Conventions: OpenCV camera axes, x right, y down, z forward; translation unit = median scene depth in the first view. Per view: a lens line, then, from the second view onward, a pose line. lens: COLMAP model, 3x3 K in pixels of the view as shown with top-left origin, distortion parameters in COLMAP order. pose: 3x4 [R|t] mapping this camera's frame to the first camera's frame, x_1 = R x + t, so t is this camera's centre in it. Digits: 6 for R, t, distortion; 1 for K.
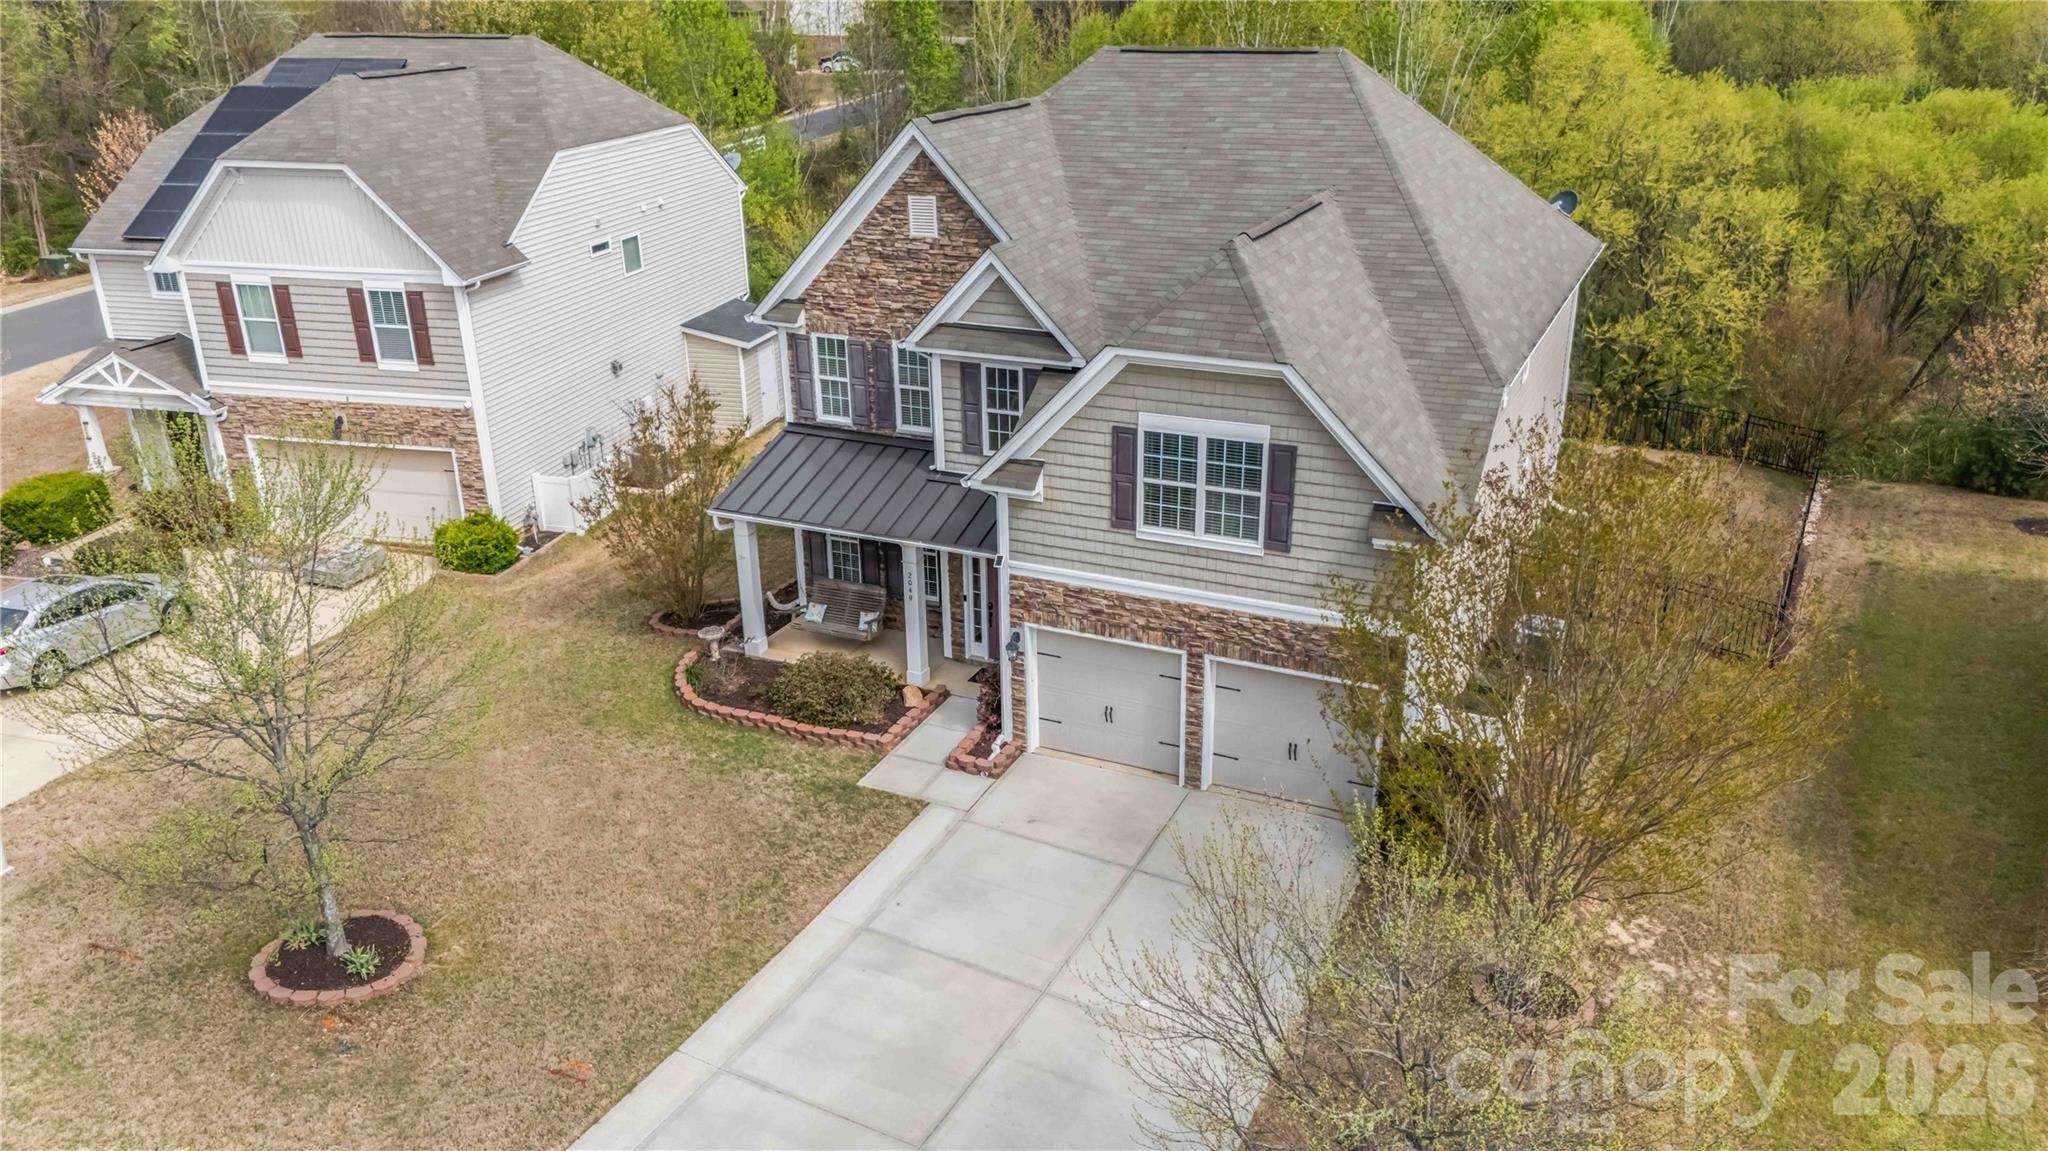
lens RADIAL K [[1512.3, 0, 1026.5], [0, 1512.3, 582.9], [0, 0, 1]] dist [0.065447, -0.062738]
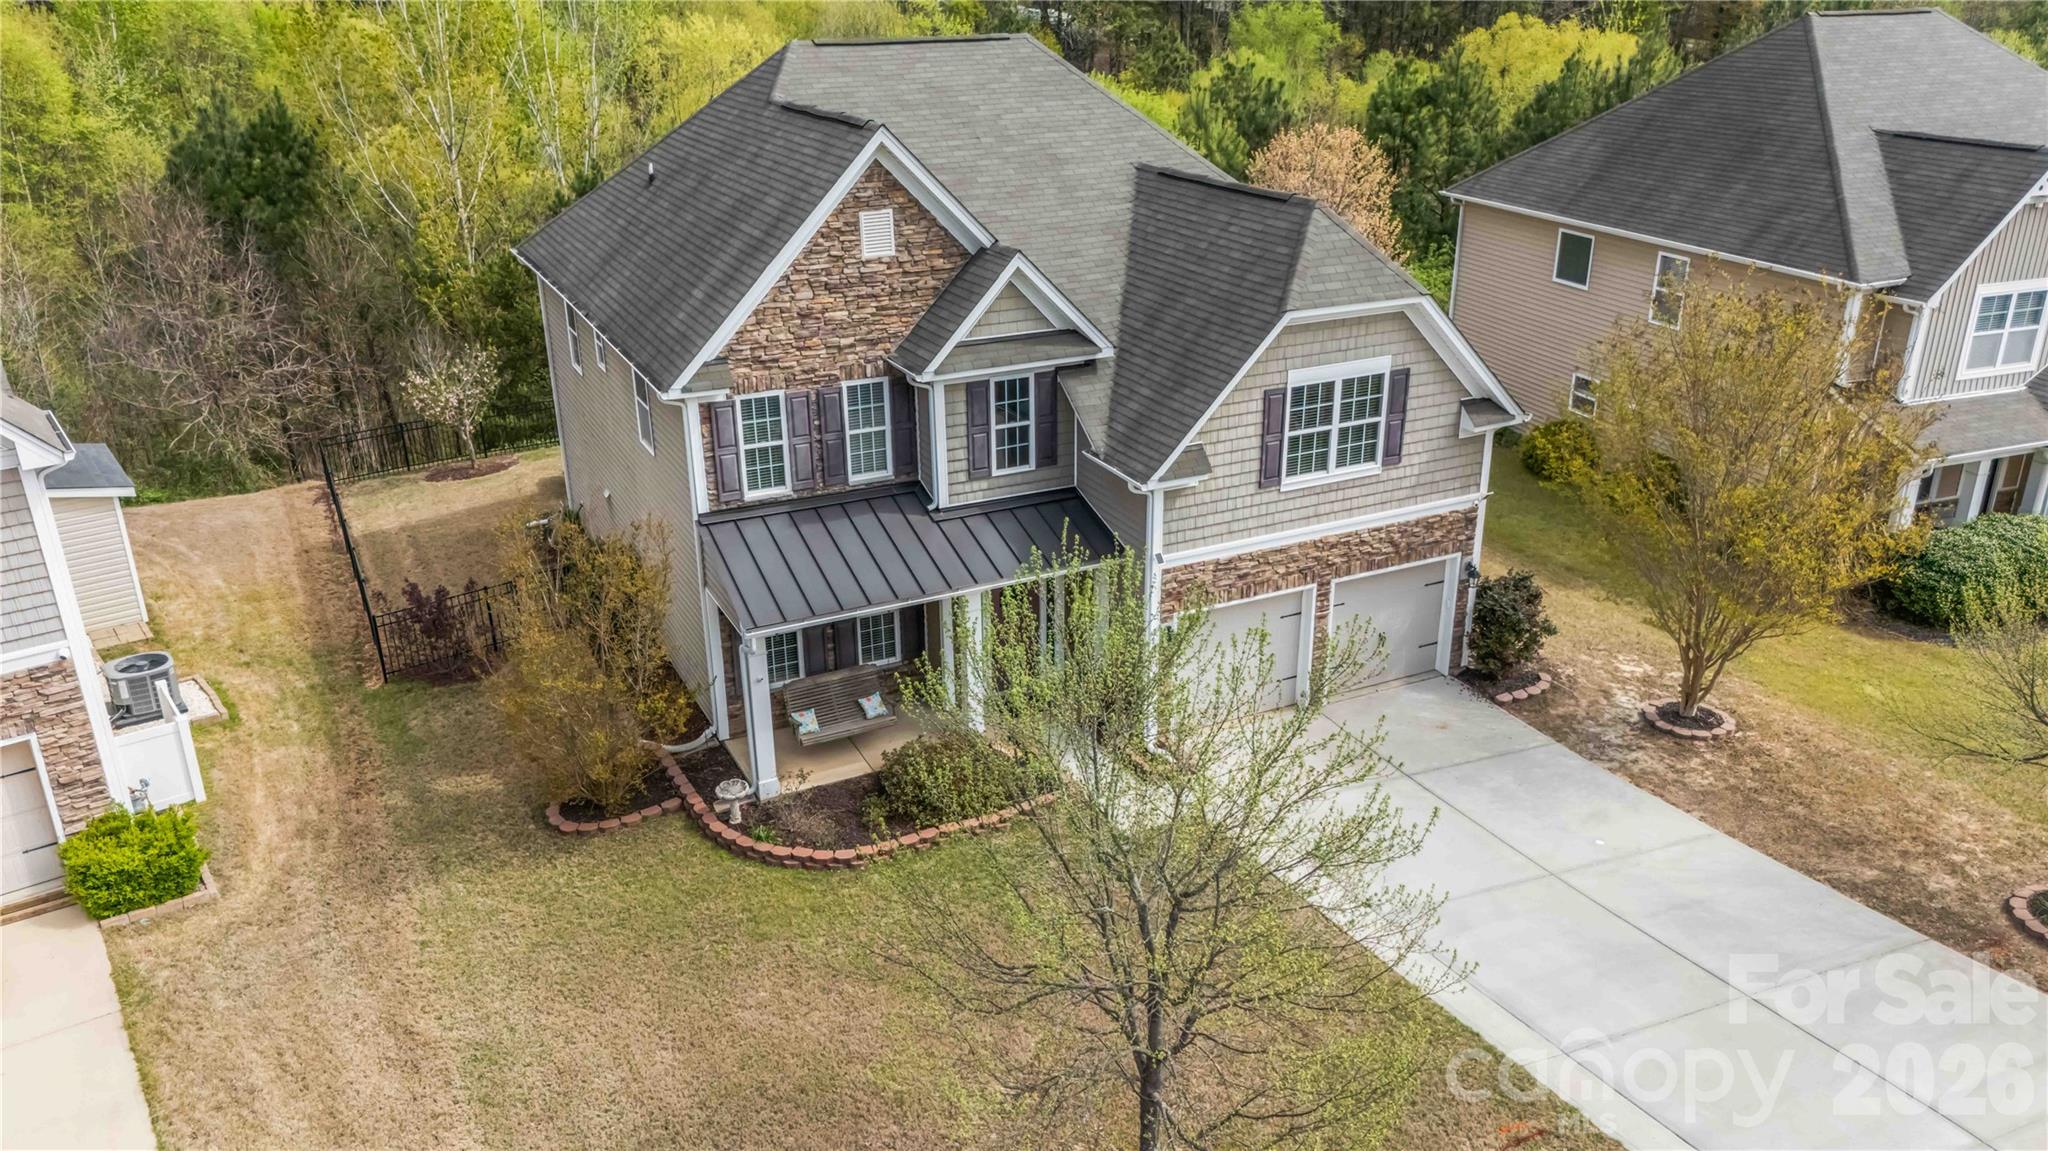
lens RADIAL K [[1512.3, 0, 1023.1], [0, 1512.3, 586.5], [0, 0, 1]] dist [0.065447, -0.062738]
pose [[0.626504, -0.294223, 0.721752, -0.722148], [0.295728, 0.946503, 0.129141, -0.138077], [-0.721137, 0.132535, 0.679997, 0.371394]]
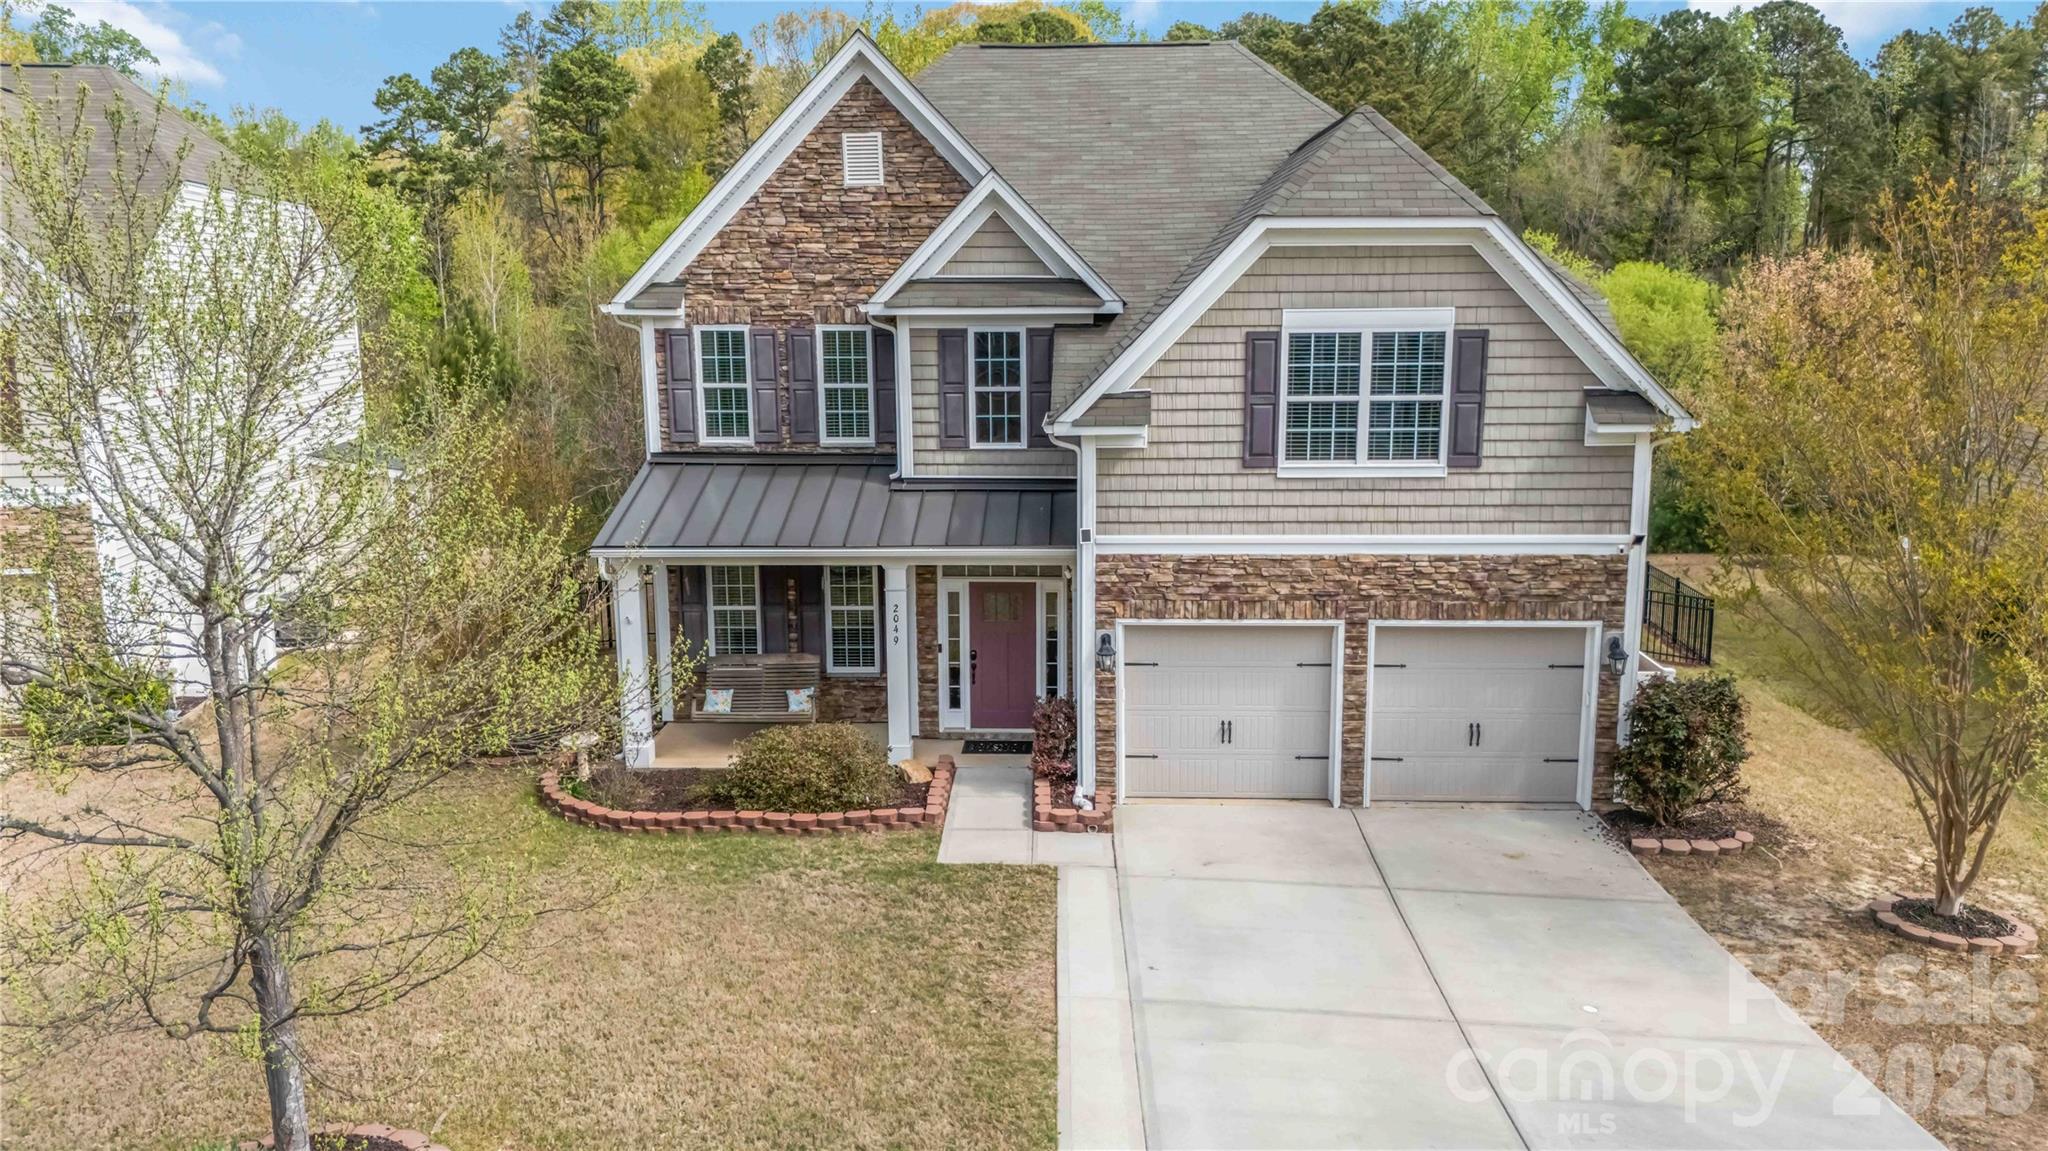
lens RADIAL K [[1512.3, 0, 1024.9], [0, 1512.3, 583.8], [0, 0, 1]] dist [0.065447, -0.062738]
pose [[0.921440, -0.062784, 0.383414, -0.312429], [0.140282, 0.974047, -0.177634, 0.128395], [-0.362310, 0.217465, 0.906333, 0.303910]]
